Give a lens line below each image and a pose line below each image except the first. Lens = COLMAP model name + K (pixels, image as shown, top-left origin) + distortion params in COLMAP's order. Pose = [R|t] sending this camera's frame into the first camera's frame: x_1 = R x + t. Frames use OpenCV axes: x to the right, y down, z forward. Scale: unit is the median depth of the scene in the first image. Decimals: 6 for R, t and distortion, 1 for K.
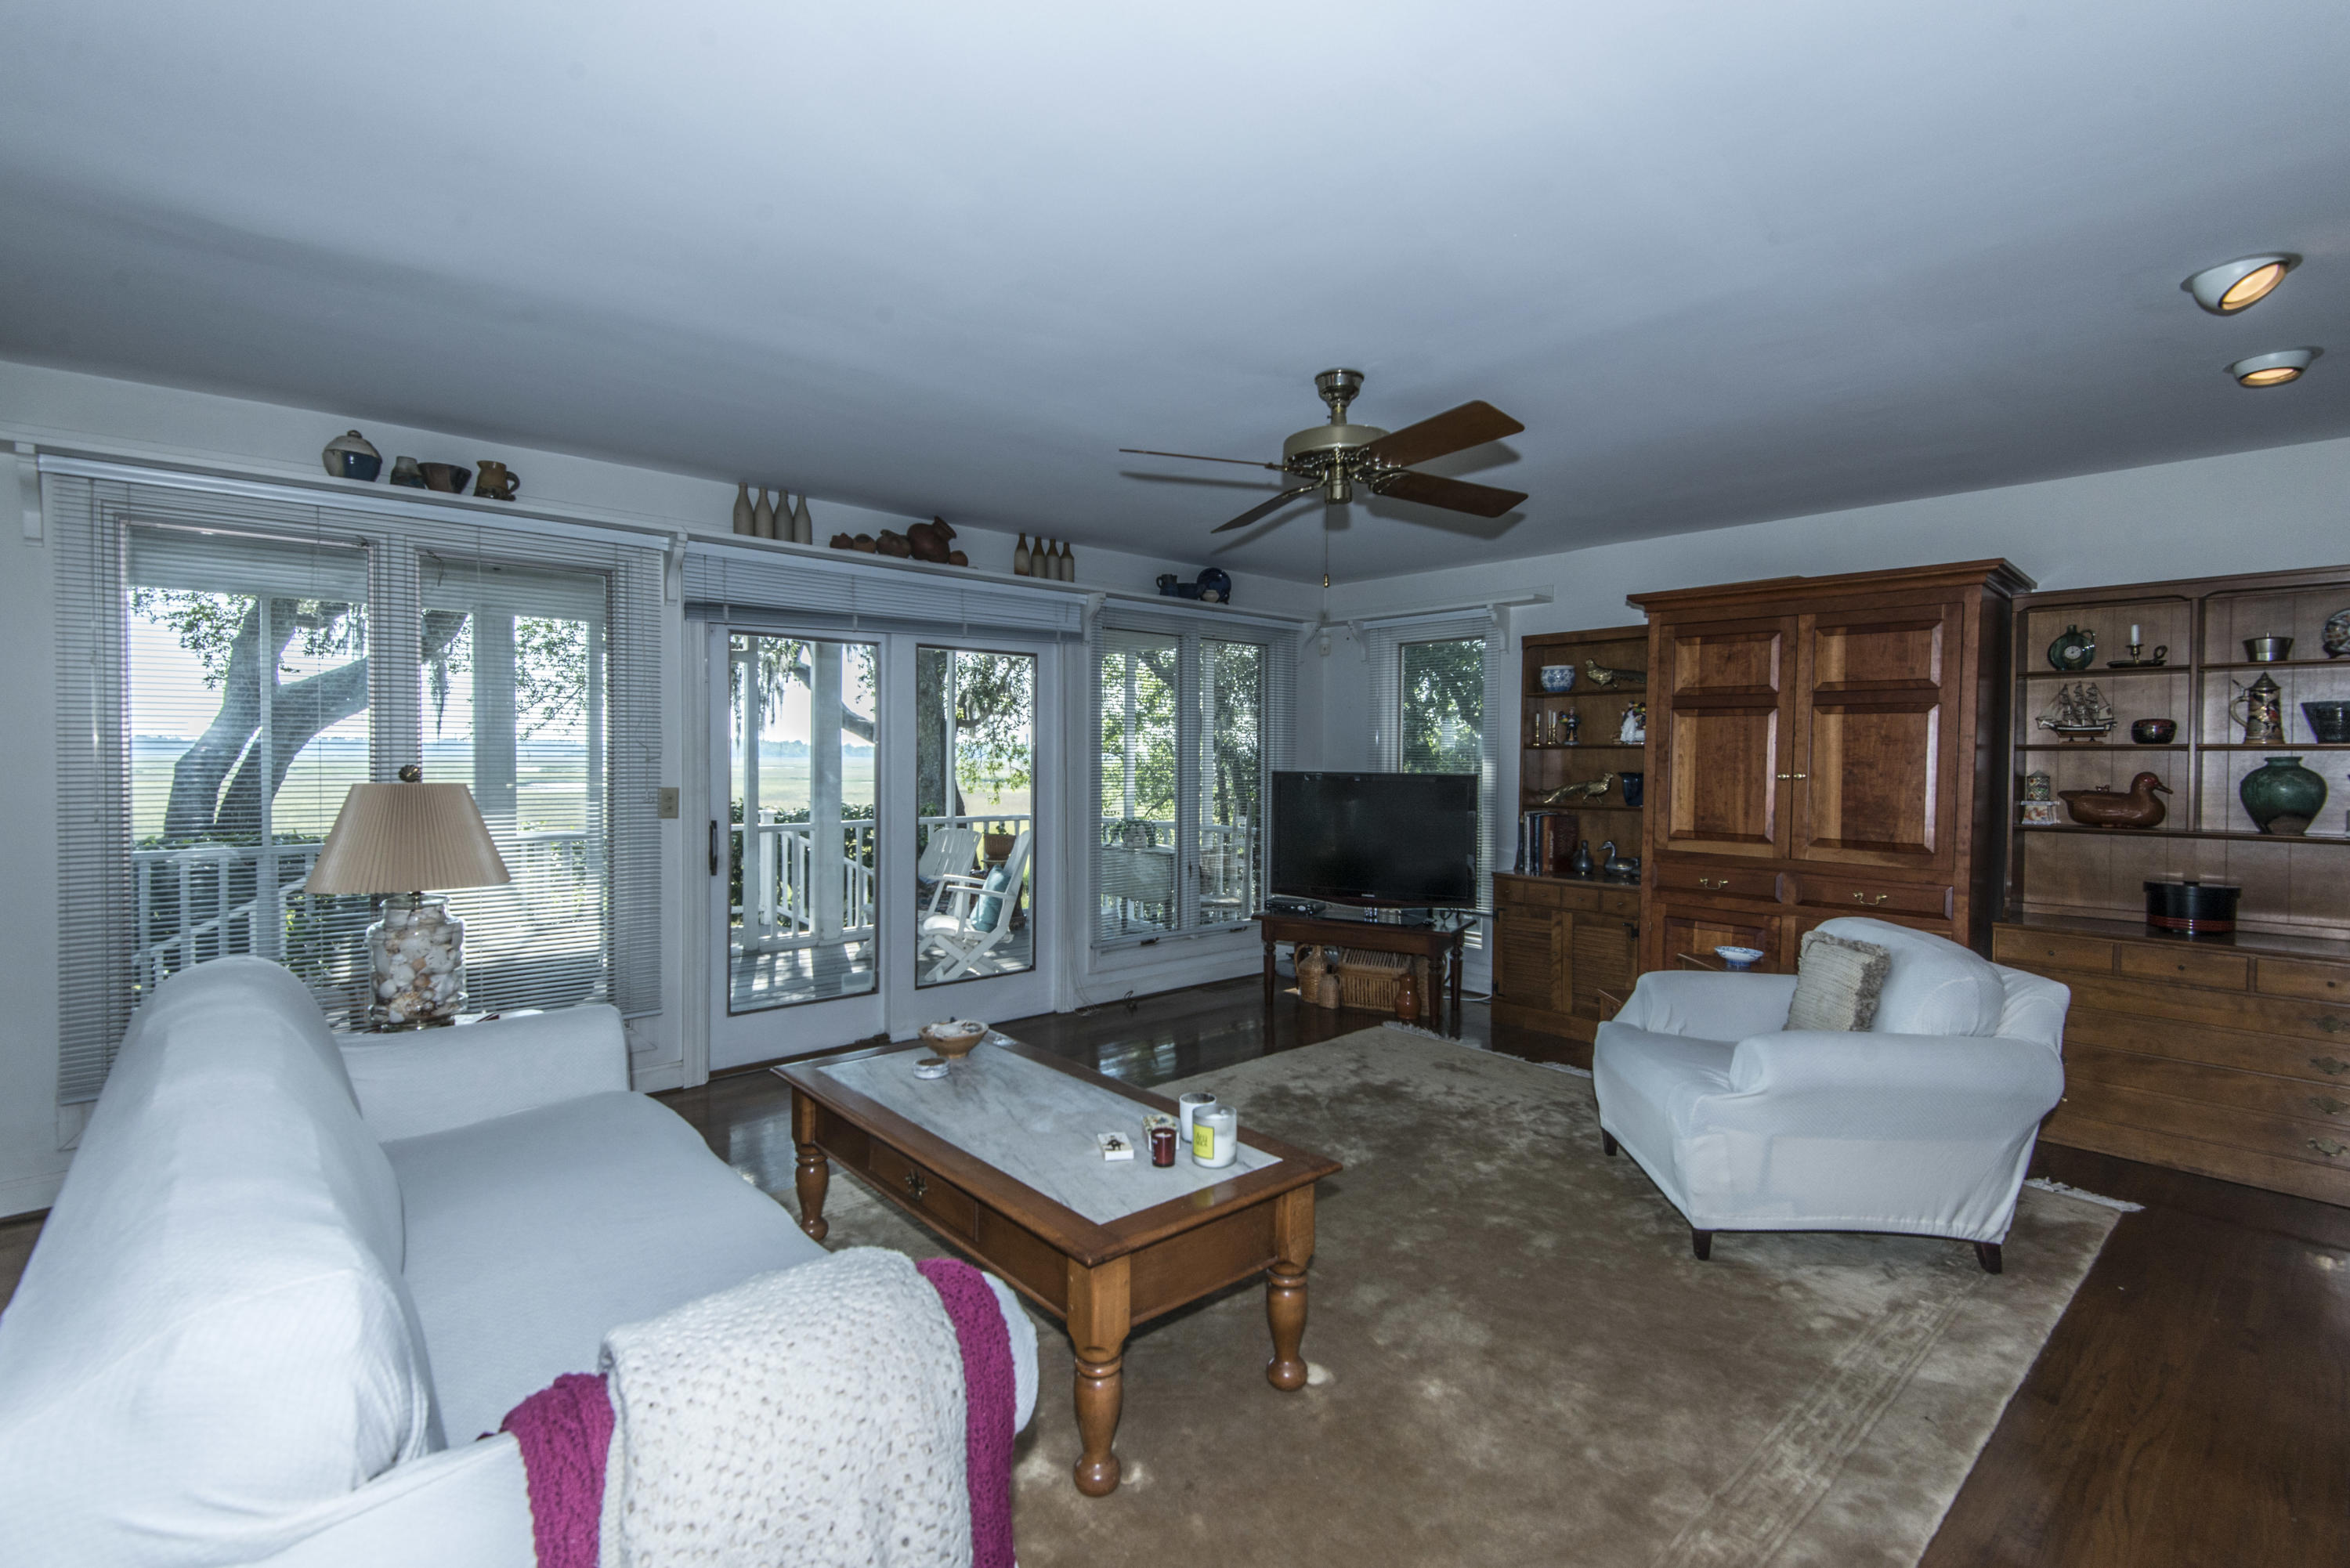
lens RADIAL K [[1057.4, 0, 1174.5], [0, 1057.4, 779.8], [0, 0, 1]] dist [0.022314, -0.010829]
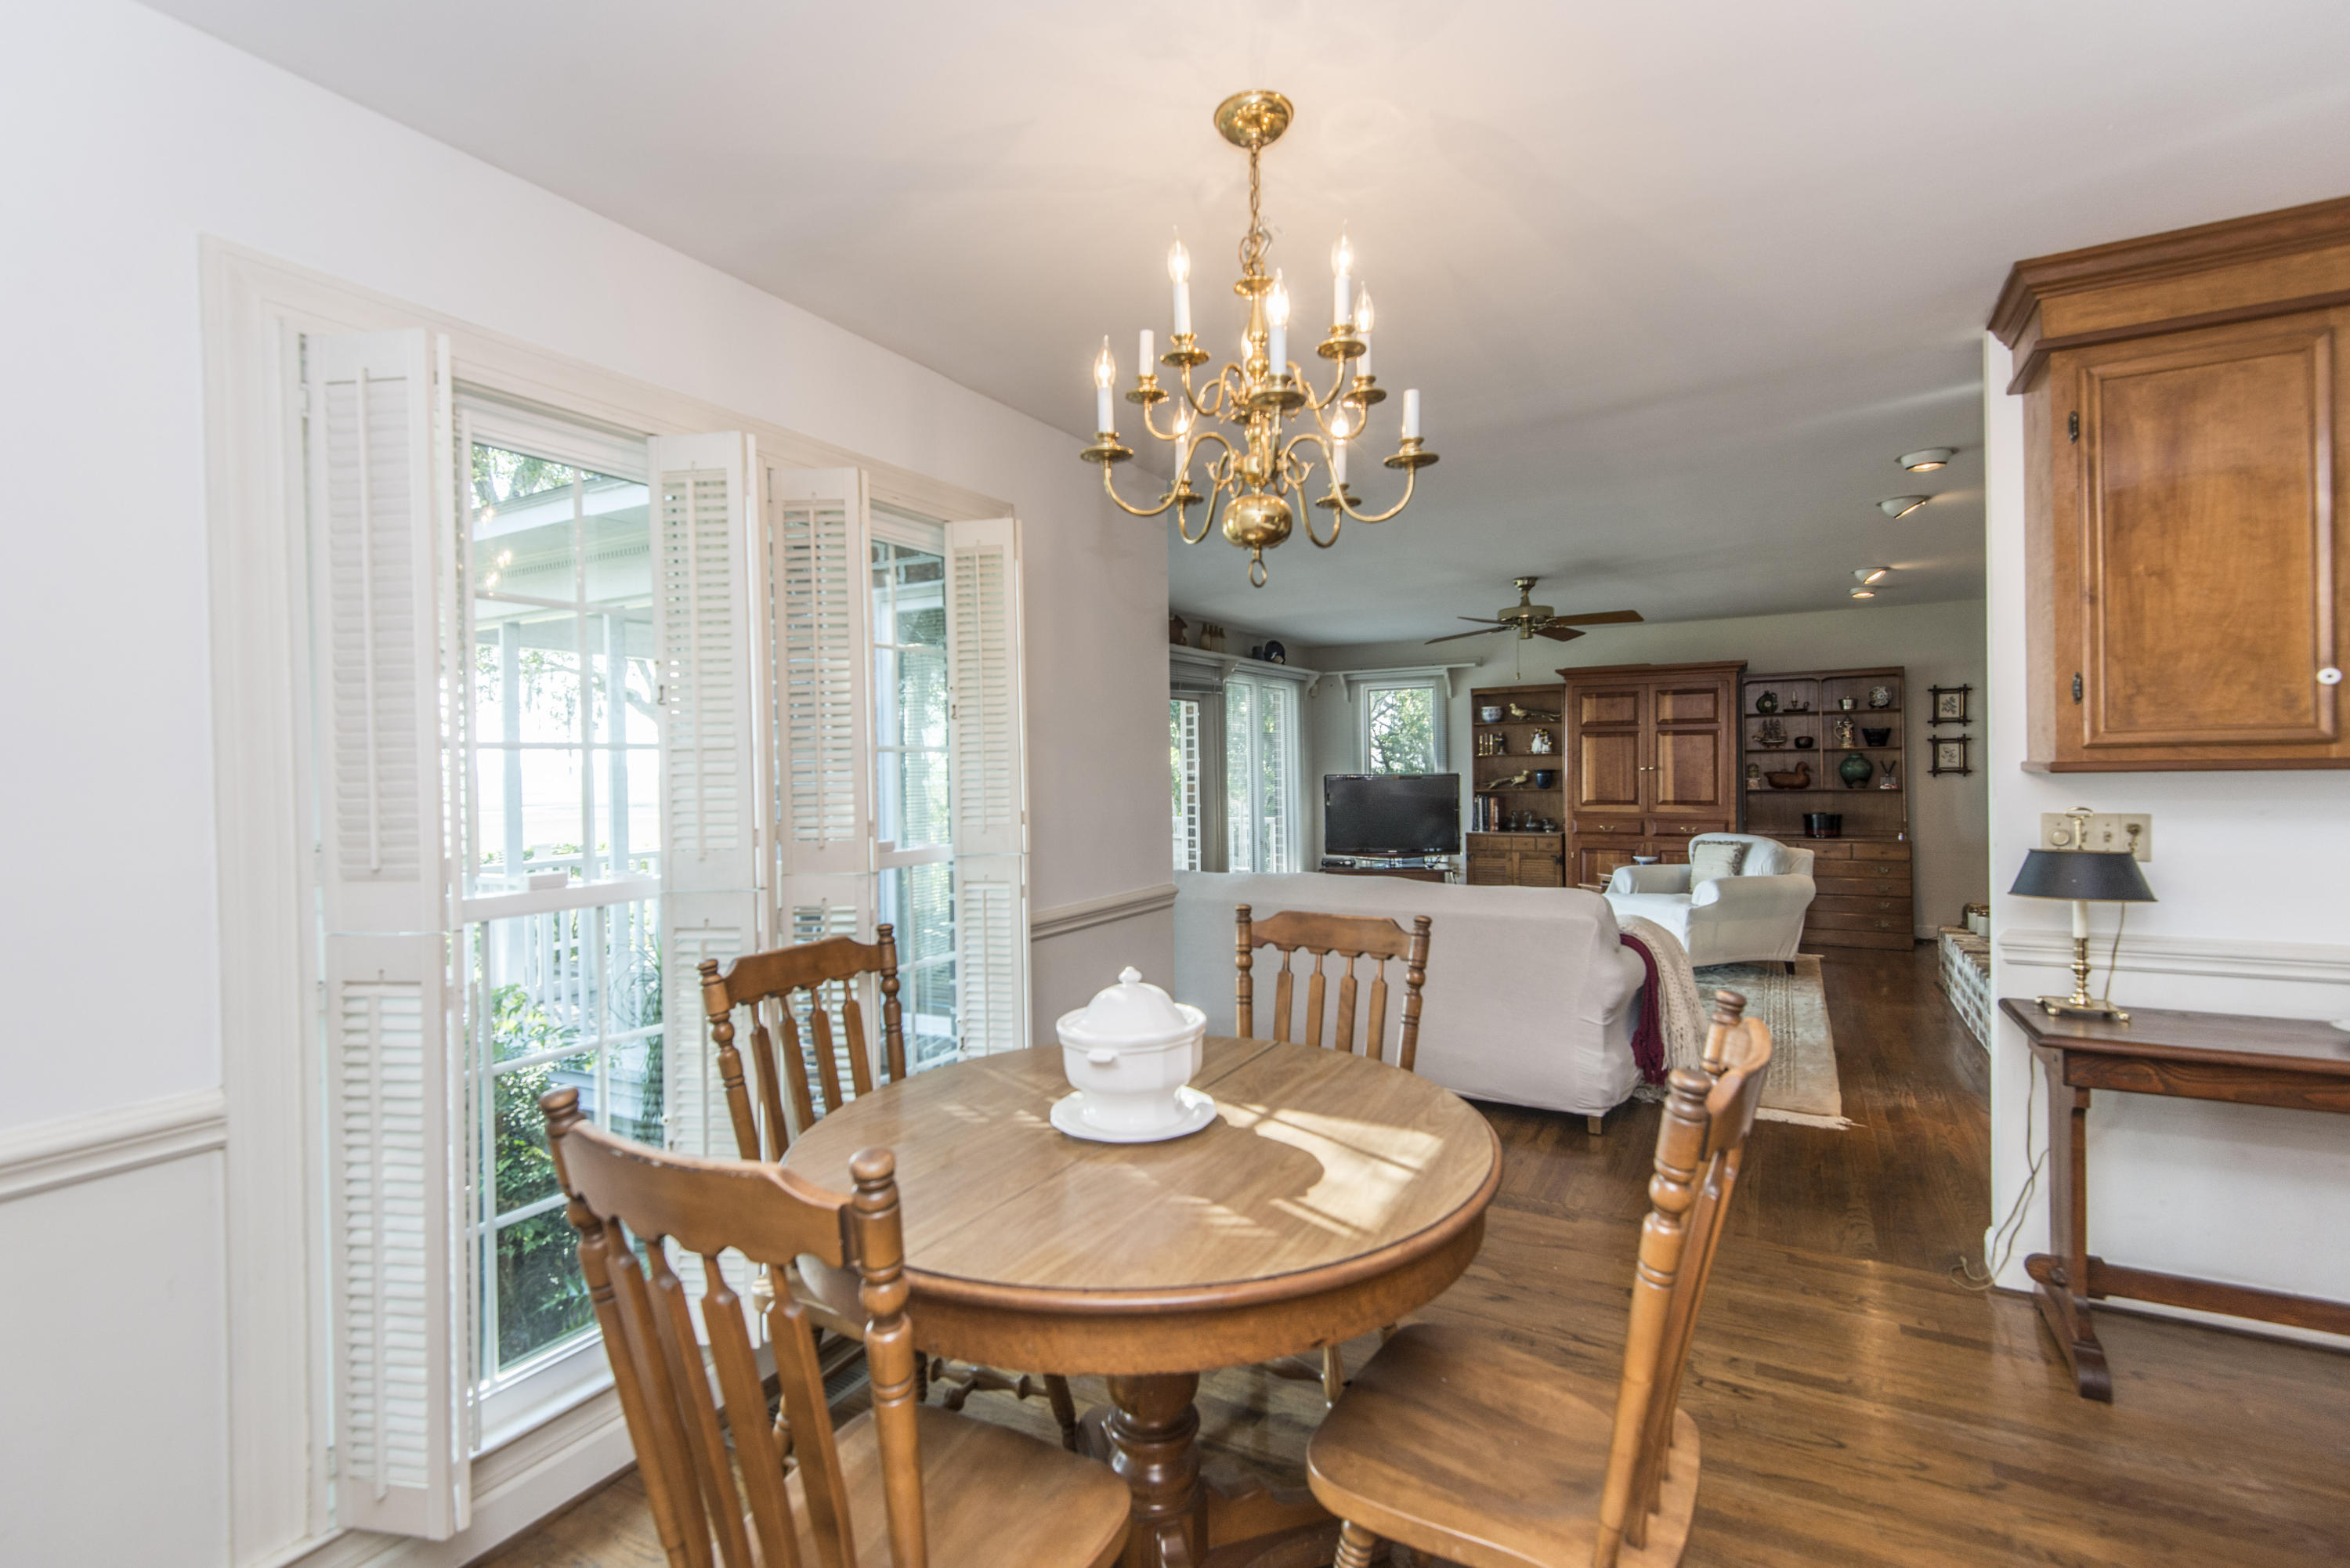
lens RADIAL K [[1057.4, 0, 1178.7], [0, 1057.4, 775.9], [0, 0, 1]] dist [0.022314, -0.010829]
pose [[0.947884, -0.024714, 0.317655, -0.841739], [0.030240, 0.999465, -0.012474, 0.008668], [-0.317177, 0.021429, 0.948124, -0.545524]]
